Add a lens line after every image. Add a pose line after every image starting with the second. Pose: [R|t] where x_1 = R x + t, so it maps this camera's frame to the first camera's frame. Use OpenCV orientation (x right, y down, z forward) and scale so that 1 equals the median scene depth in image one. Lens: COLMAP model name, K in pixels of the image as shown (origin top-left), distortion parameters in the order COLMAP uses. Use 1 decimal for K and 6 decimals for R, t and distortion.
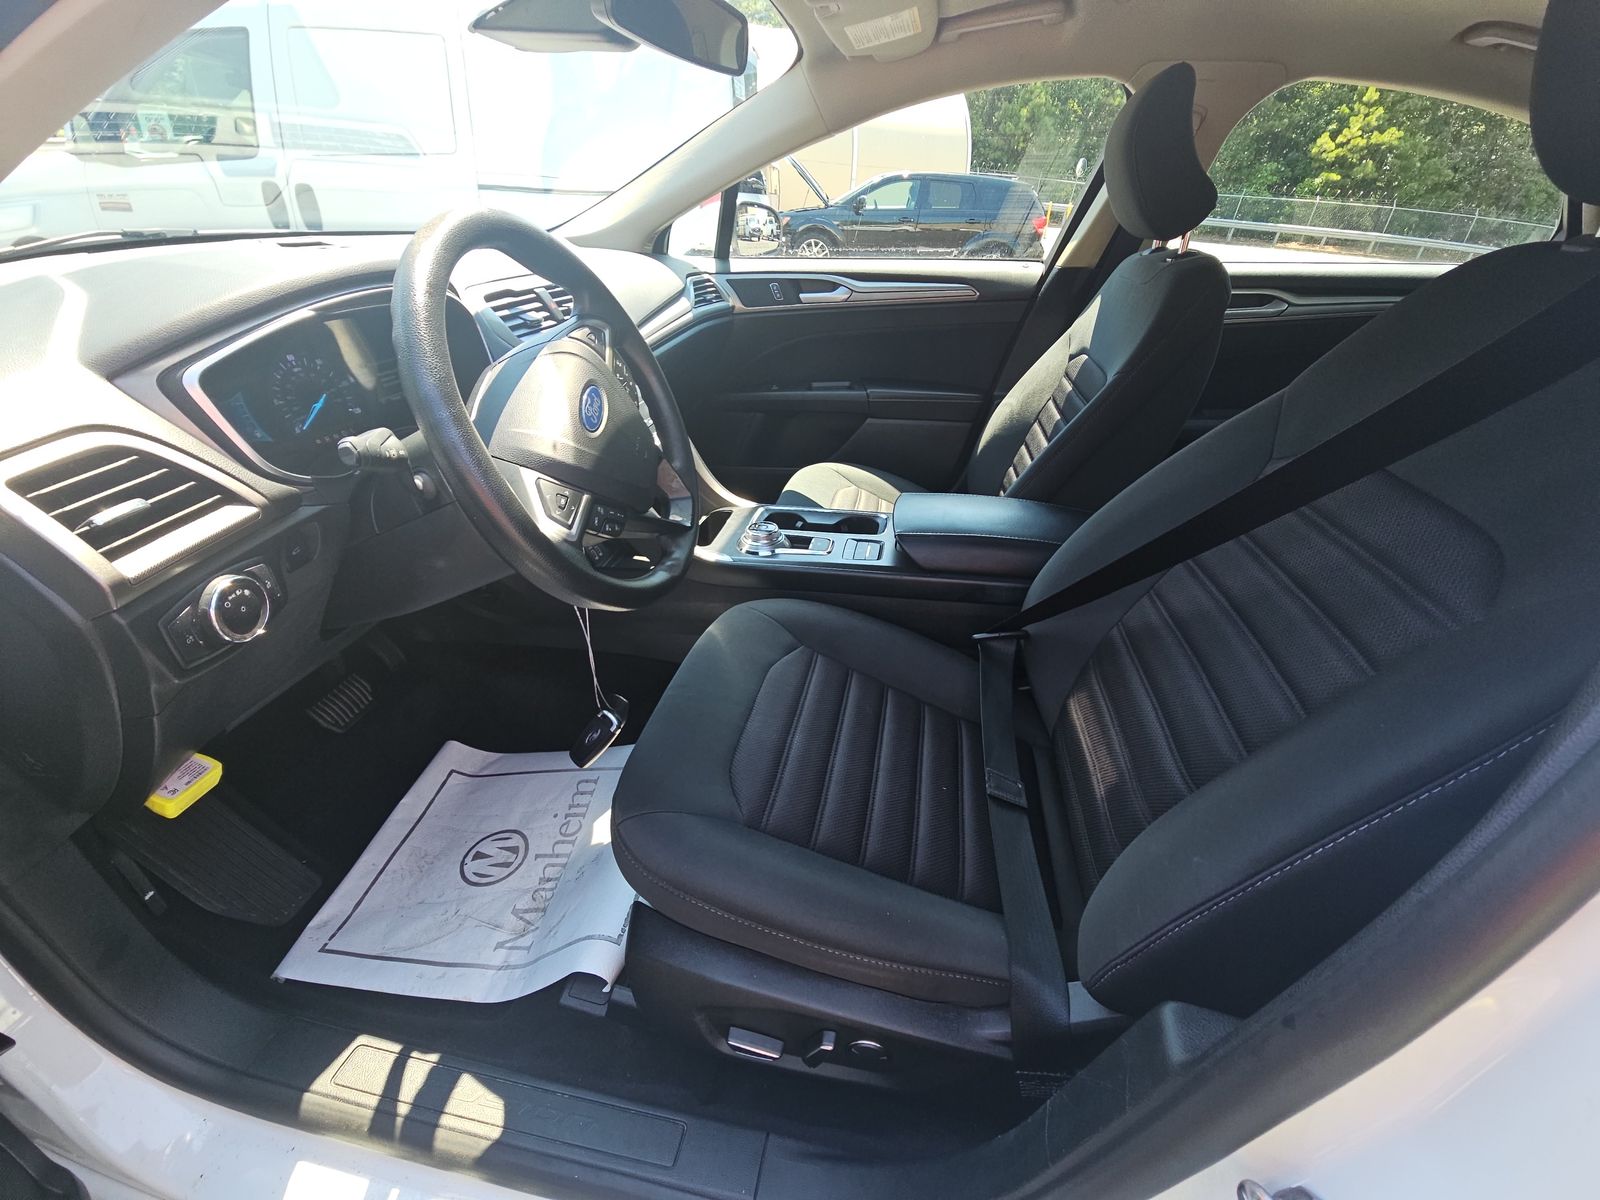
lens RADIAL K [[653.4, 0, 803.4], [0, 653.4, 598.7], [0, 0, 1]] dist [0.010436, -0.009393]
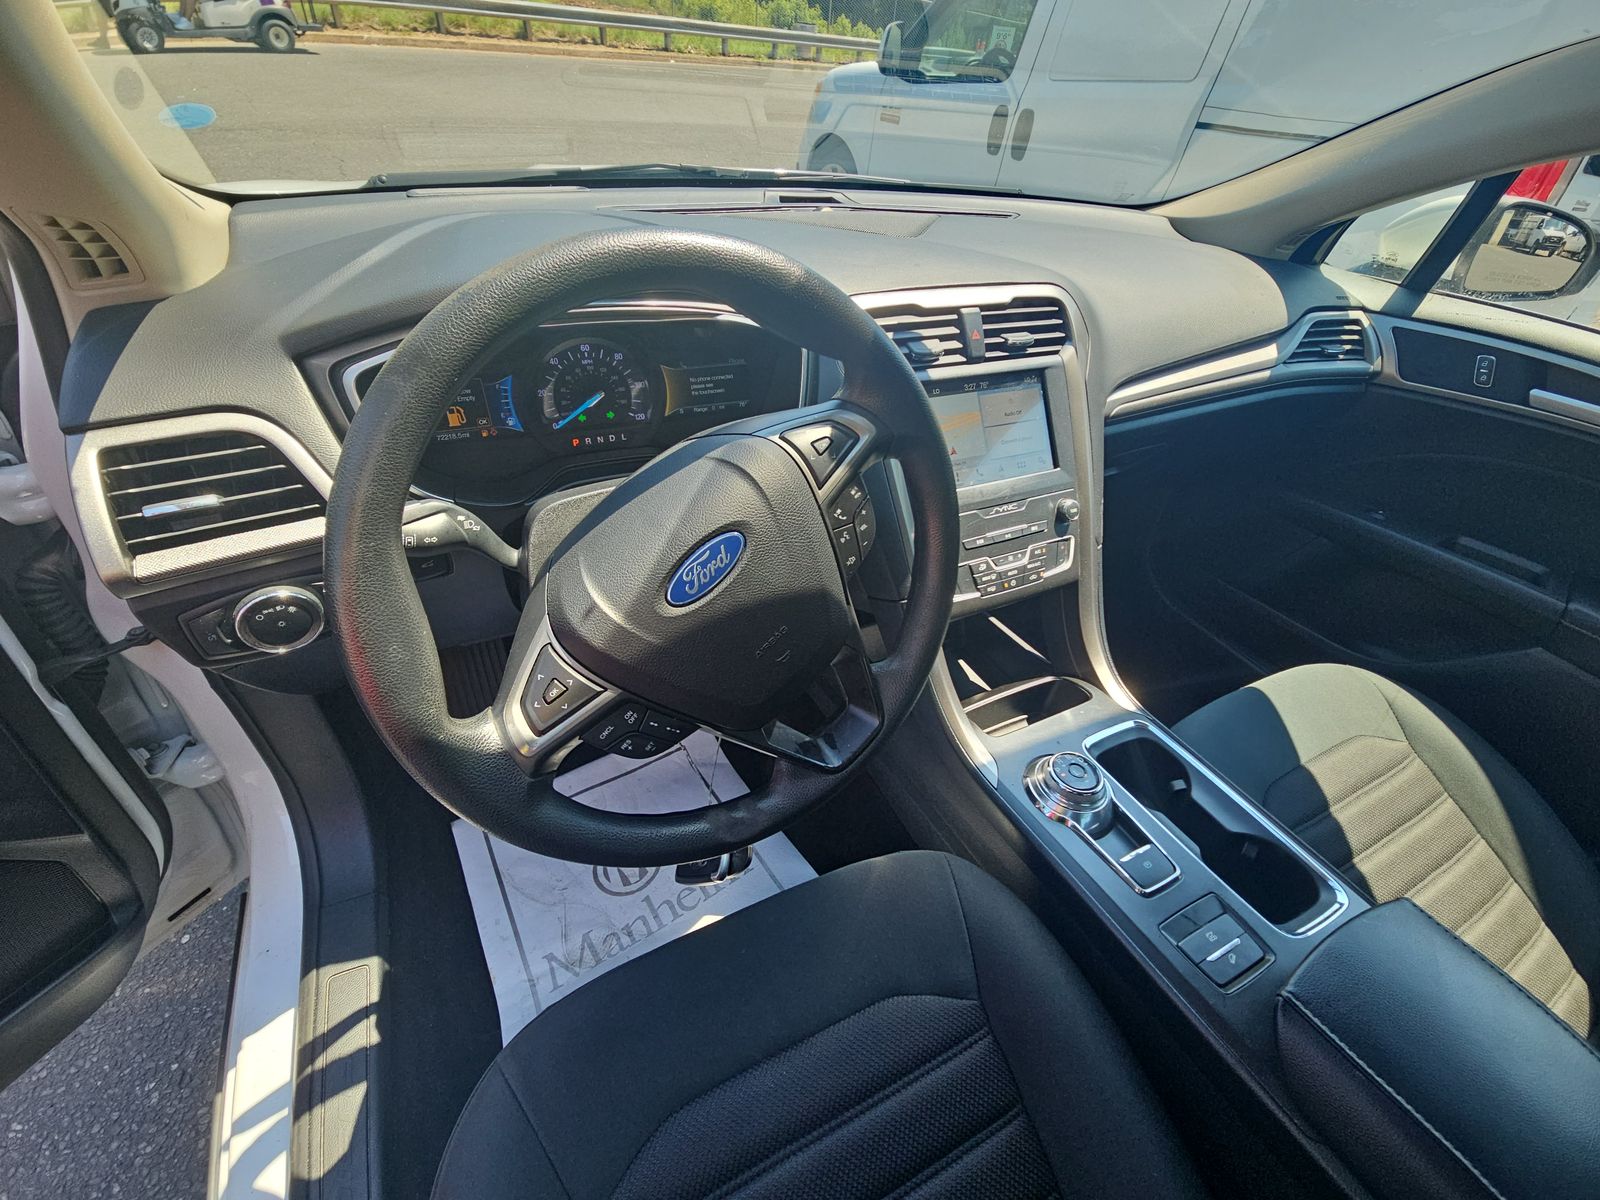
lens RADIAL K [[653.4, 0, 803.4], [0, 653.4, 598.7], [0, 0, 1]] dist [0.010436, -0.009393]
pose [[0.603190, 0.507434, -0.615363, 0.054251], [-0.457510, 0.852099, 0.254189, -0.201656], [0.653335, 0.128211, 0.746134, 0.263033]]
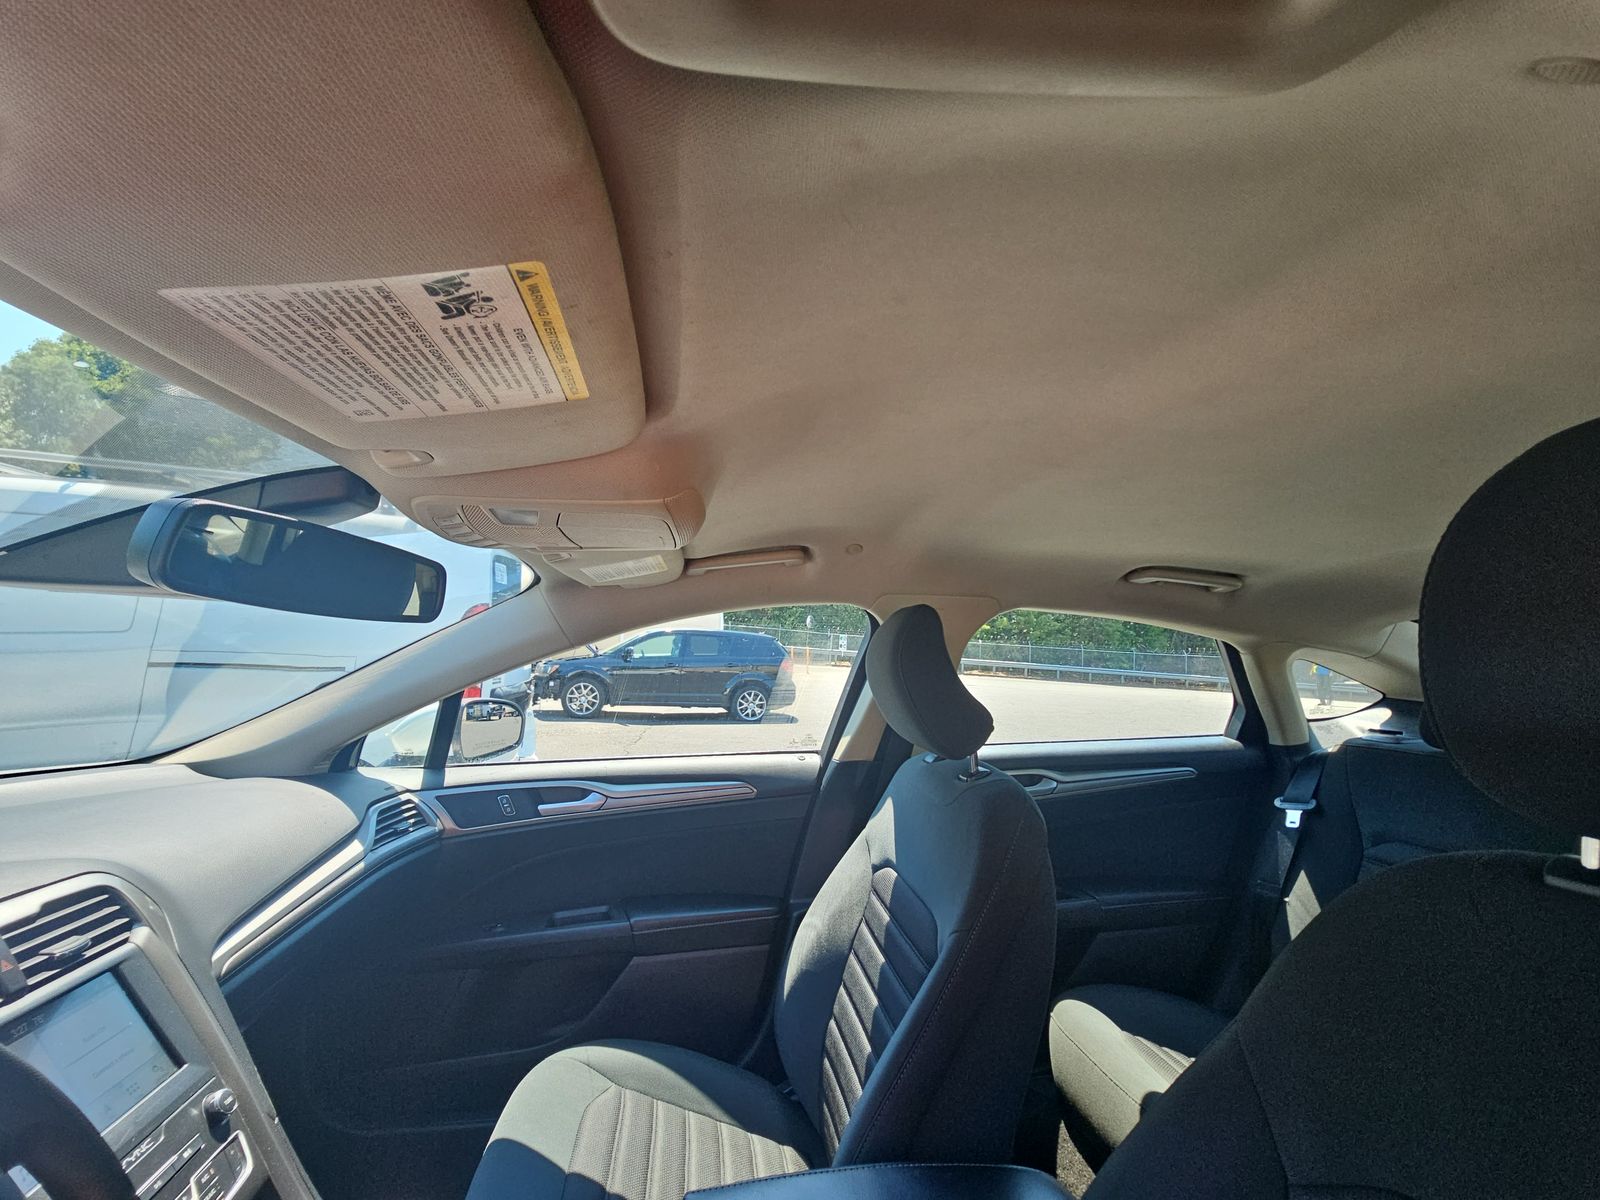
lens RADIAL K [[653.4, 0, 803.4], [0, 653.4, 598.7], [0, 0, 1]] dist [0.010436, -0.009393]
pose [[0.945090, 0.011045, 0.326622, 0.040672], [0.179275, 0.818112, -0.546400, -0.196024], [-0.273249, 0.574953, 0.771210, 0.167073]]
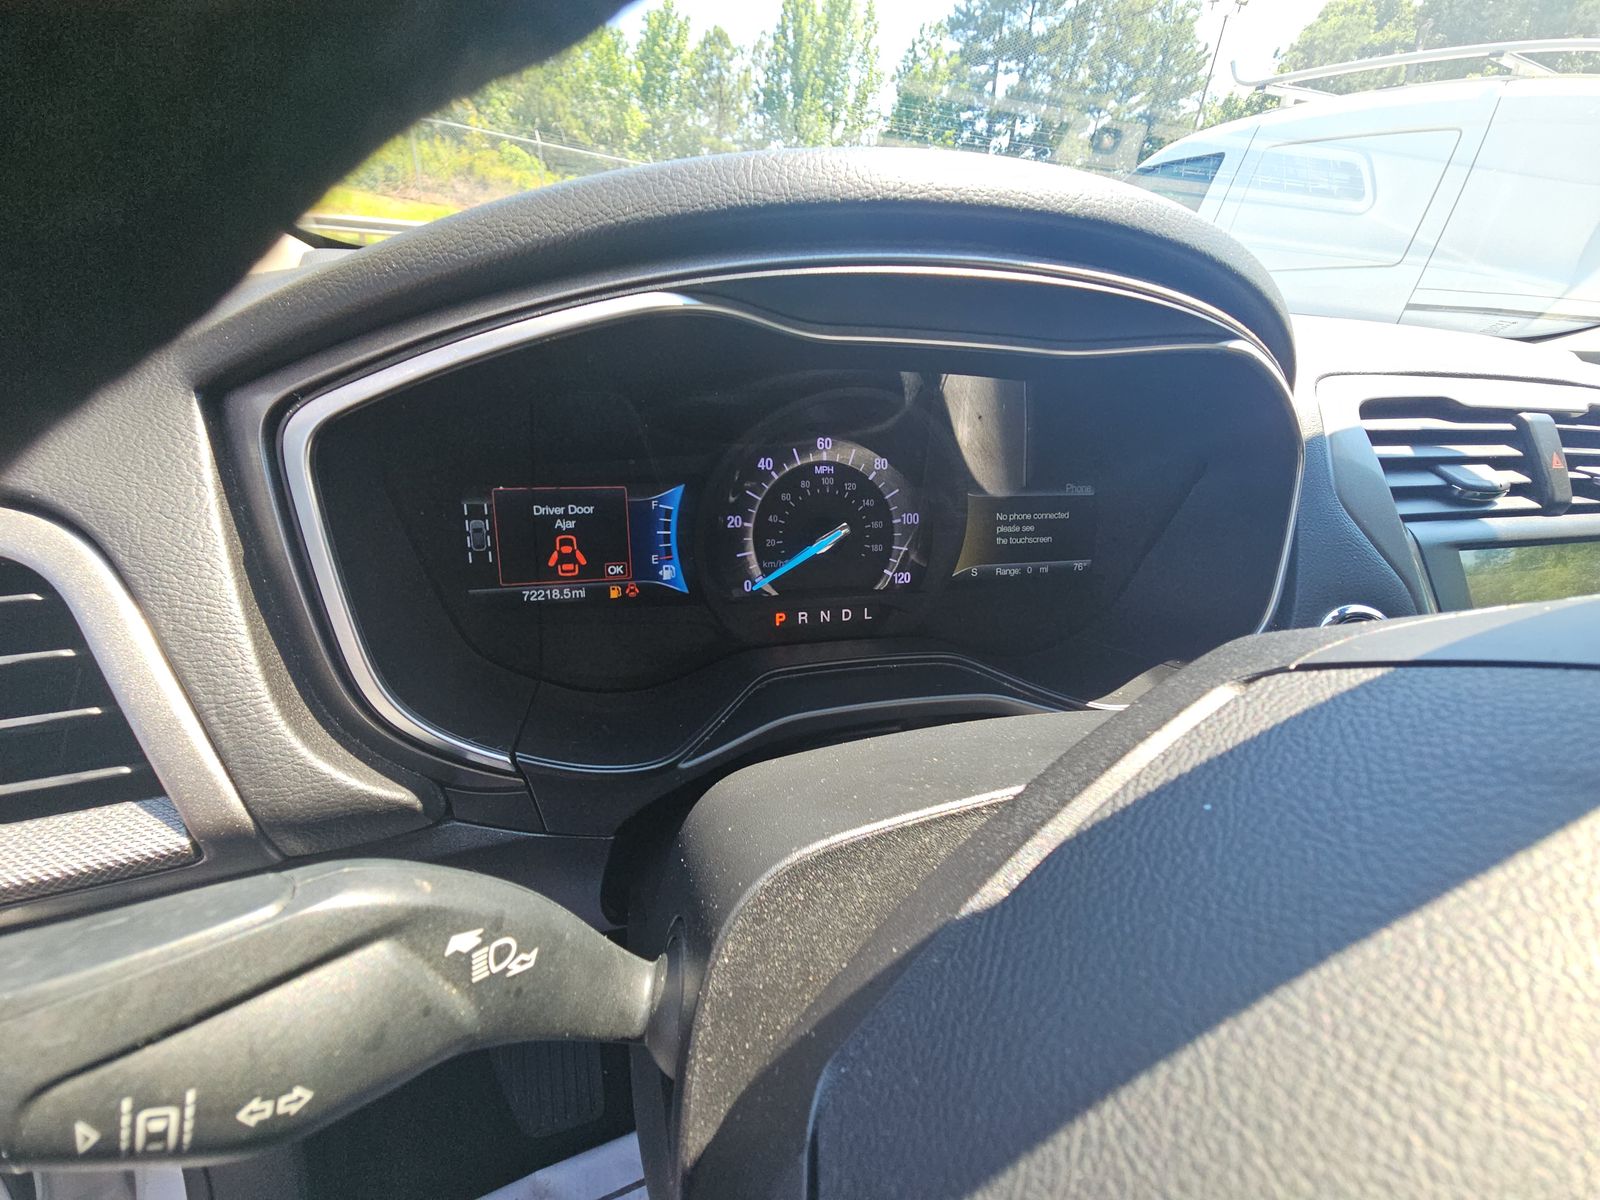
lens RADIAL K [[653.4, 0, 803.4], [0, 653.4, 598.7], [0, 0, 1]] dist [0.010436, -0.009393]
pose [[0.461107, 0.370988, -0.806070, -0.173163], [-0.499756, 0.859209, 0.109563, -0.145781], [0.733229, 0.352318, 0.581590, 0.348492]]
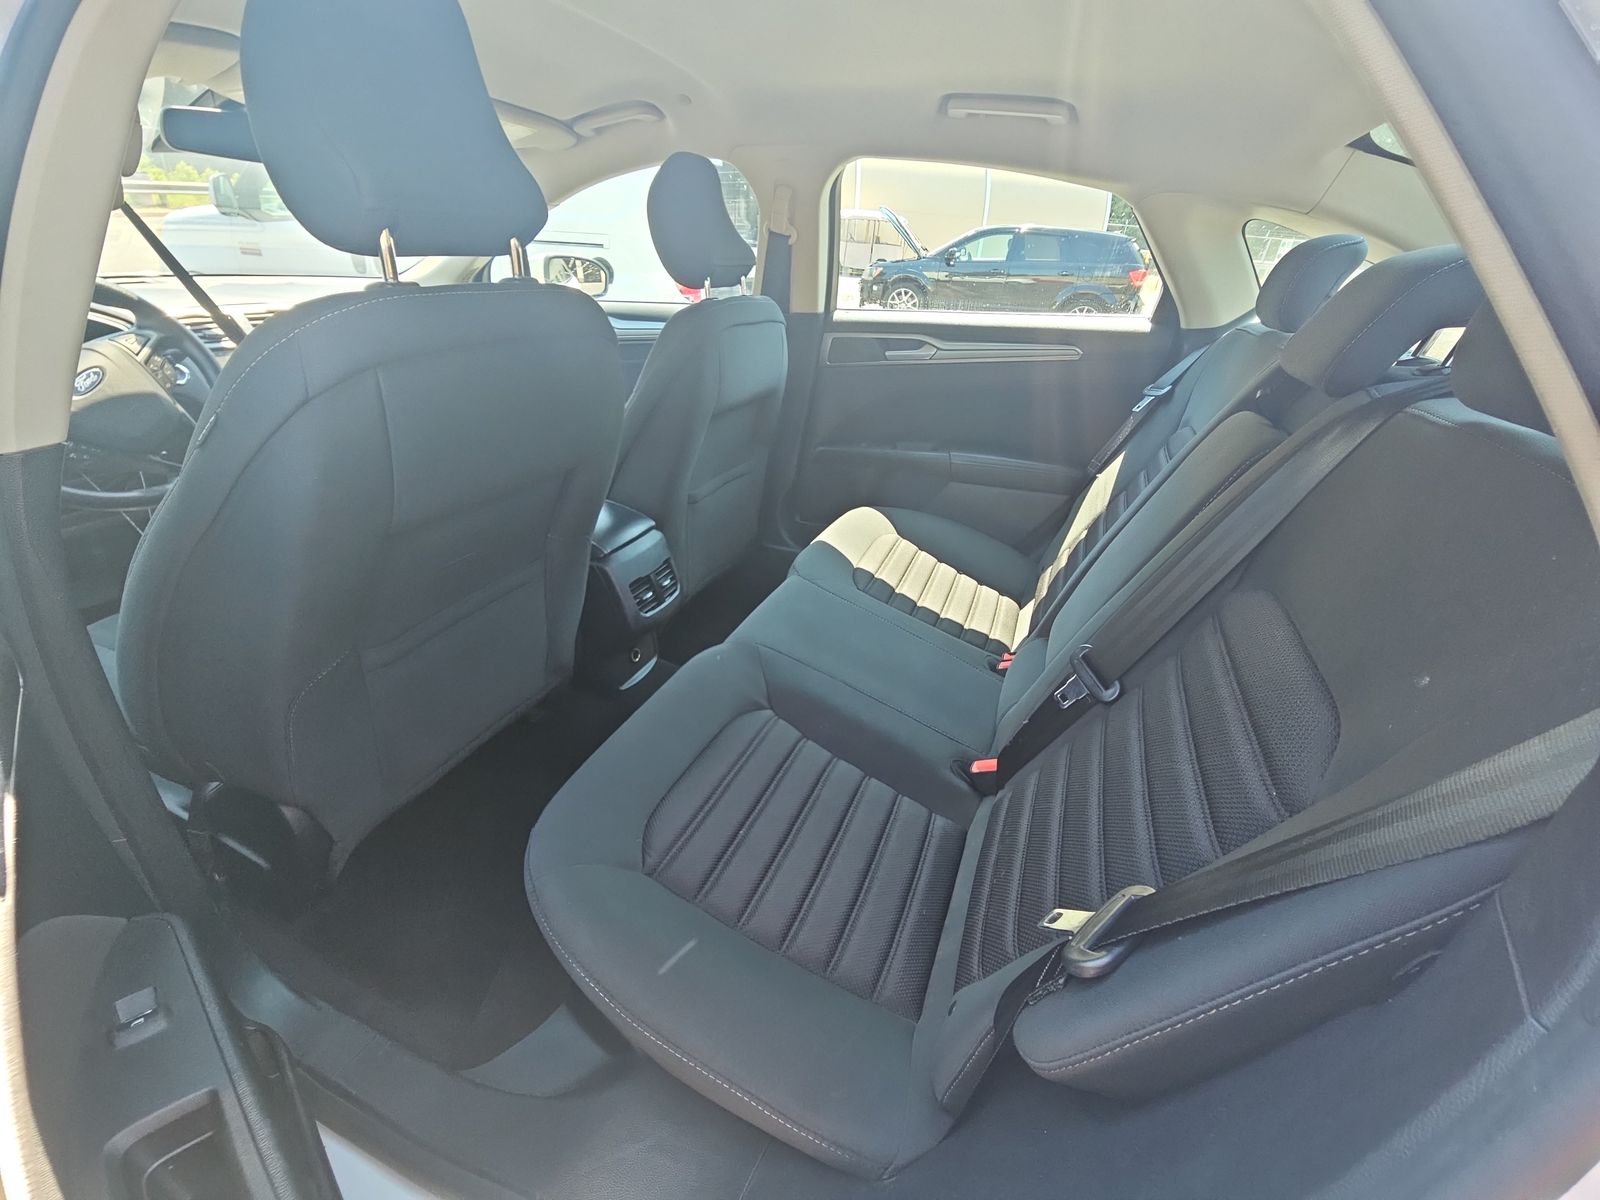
lens RADIAL K [[653.4, 0, 803.4], [0, 653.4, 598.7], [0, 0, 1]] dist [0.010436, -0.009393]
pose [[0.977495, 0.102511, -0.184379, 0.762250], [-0.113182, 0.992400, -0.048287, 0.051027], [0.178028, 0.068069, 0.981668, -0.097640]]
